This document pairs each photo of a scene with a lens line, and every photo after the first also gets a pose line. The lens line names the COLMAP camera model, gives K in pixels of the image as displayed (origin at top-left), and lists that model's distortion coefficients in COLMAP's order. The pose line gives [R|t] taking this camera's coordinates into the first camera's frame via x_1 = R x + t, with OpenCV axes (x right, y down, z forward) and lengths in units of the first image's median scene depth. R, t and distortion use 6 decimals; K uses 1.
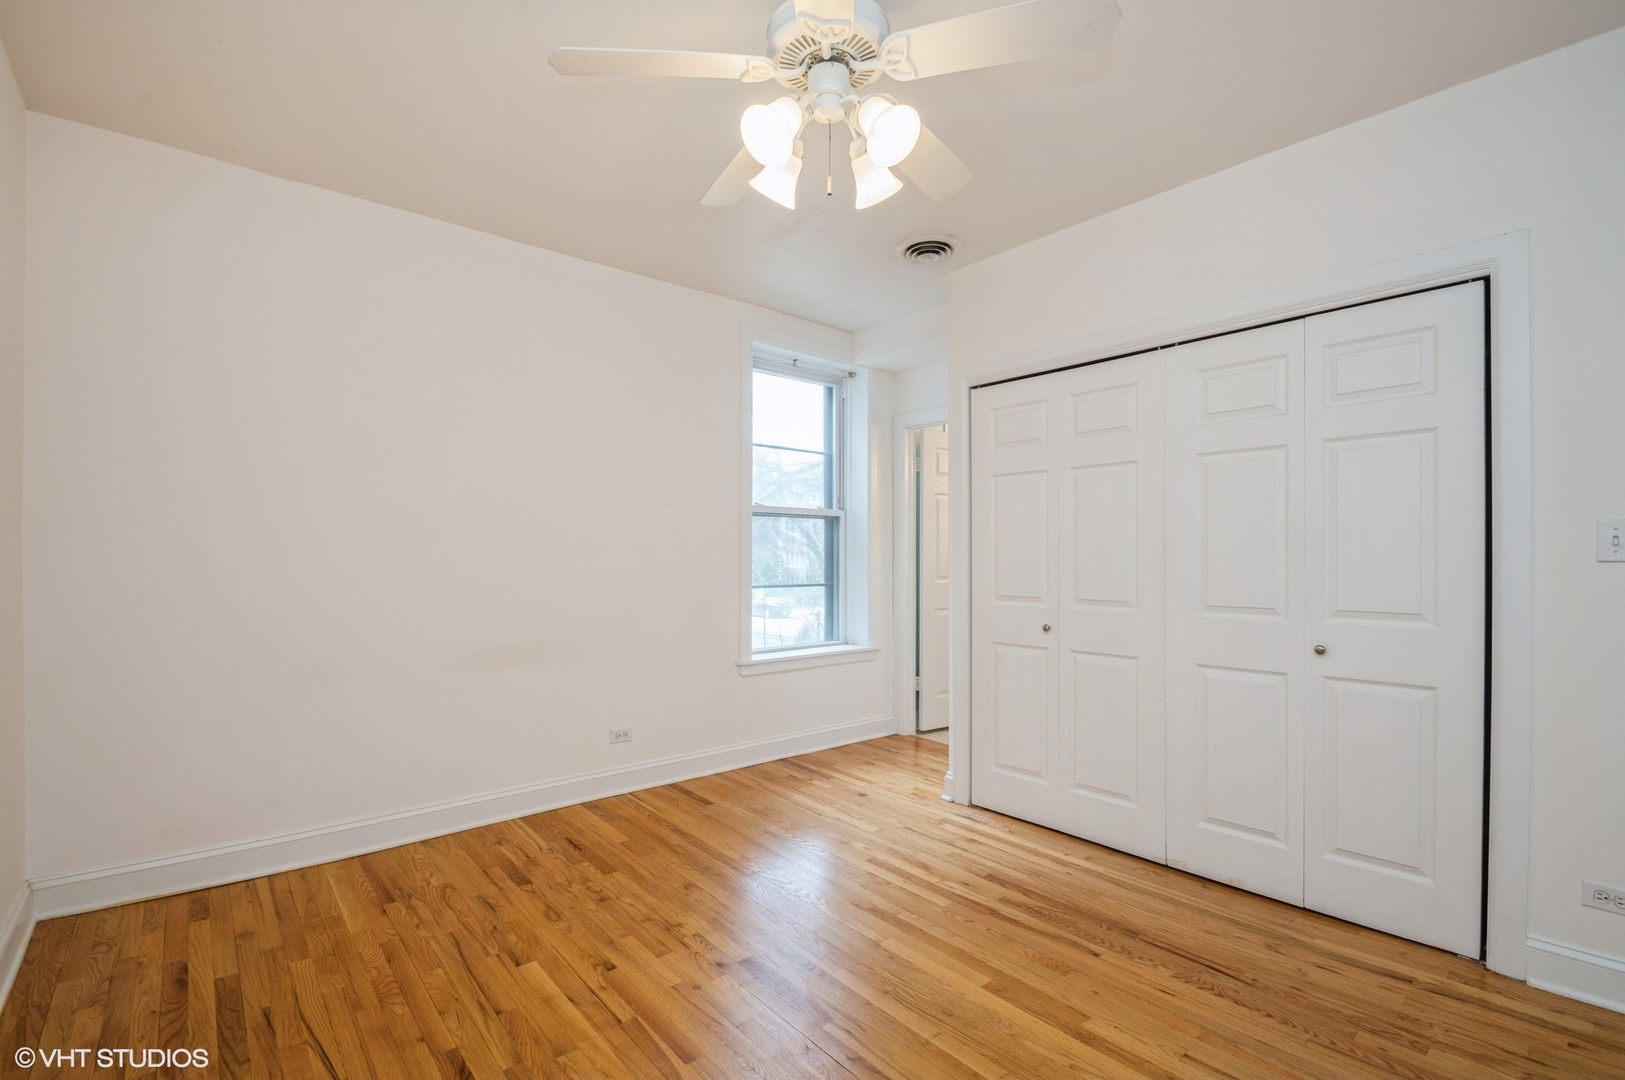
lens RADIAL K [[716.8, 0, 797.2], [0, 716.8, 555.5], [0, 0, 1]] dist [0.010124, -0.014293]
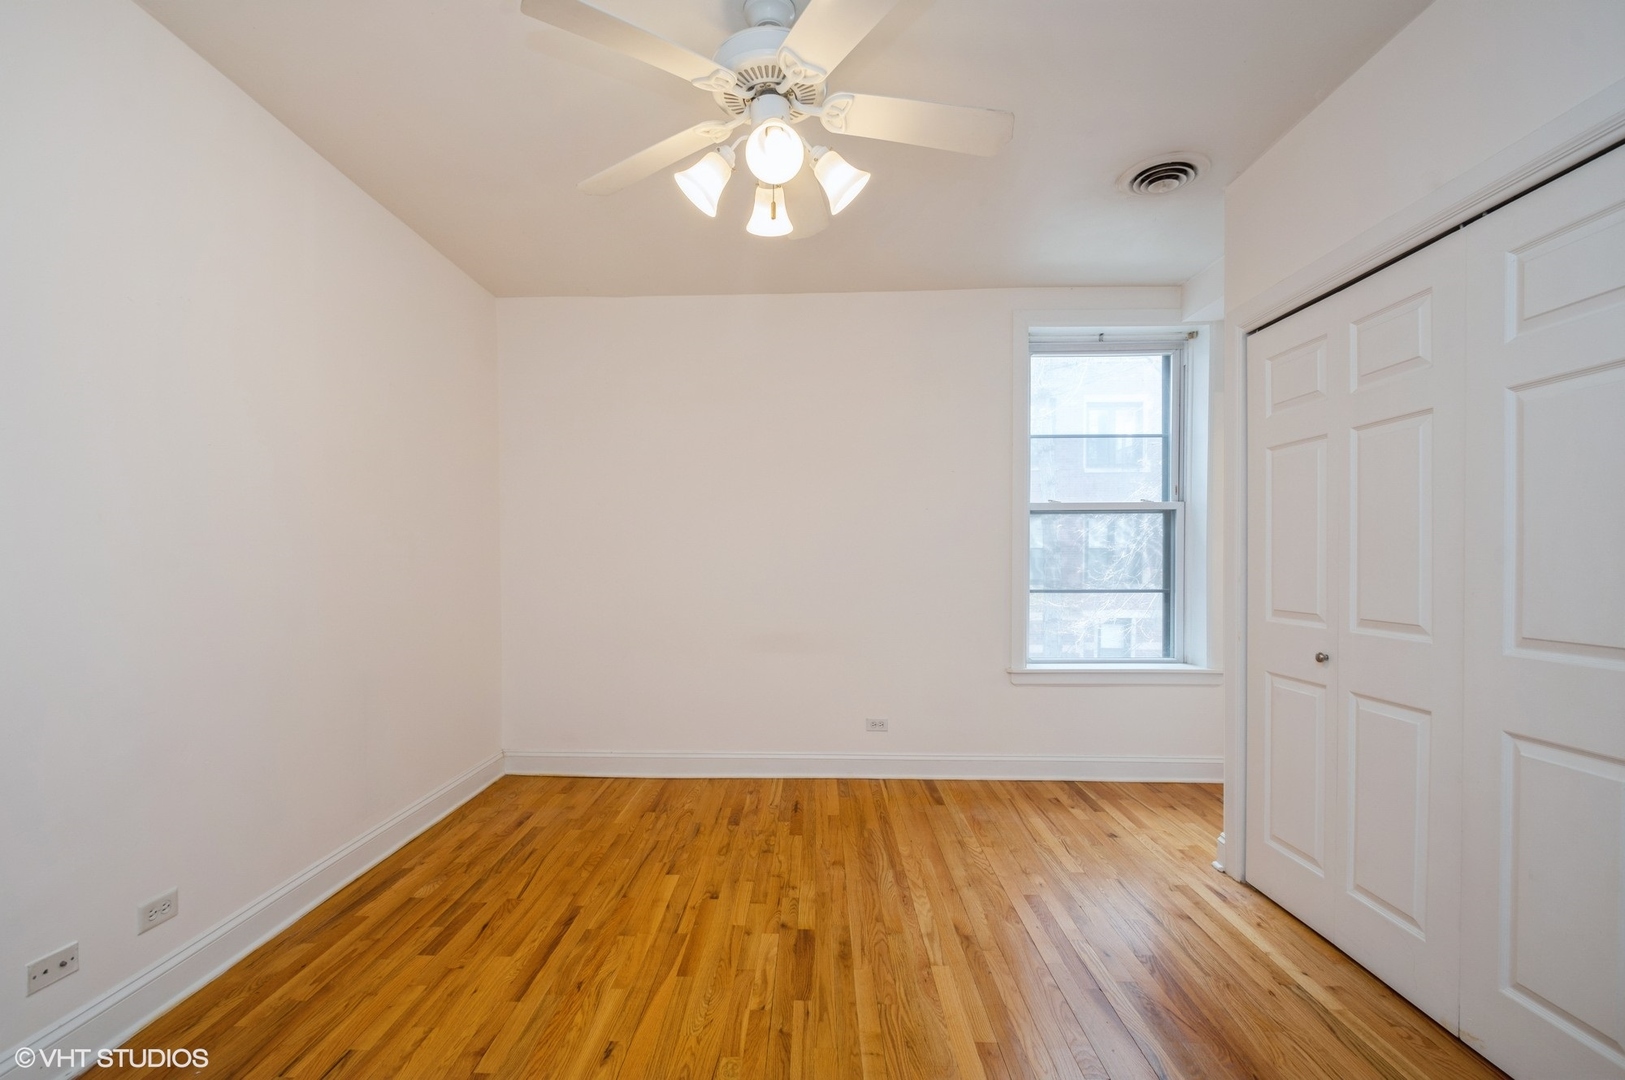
lens RADIAL K [[722.4, 0, 795.4], [0, 722.4, 561.3], [0, 0, 1]] dist [0.011325, -0.015201]
pose [[0.741400, -0.004648, -0.671047, 0.413675], [0.008878, 0.999956, 0.002882, -0.000488], [0.671005, -0.008095, 0.741409, 0.112667]]
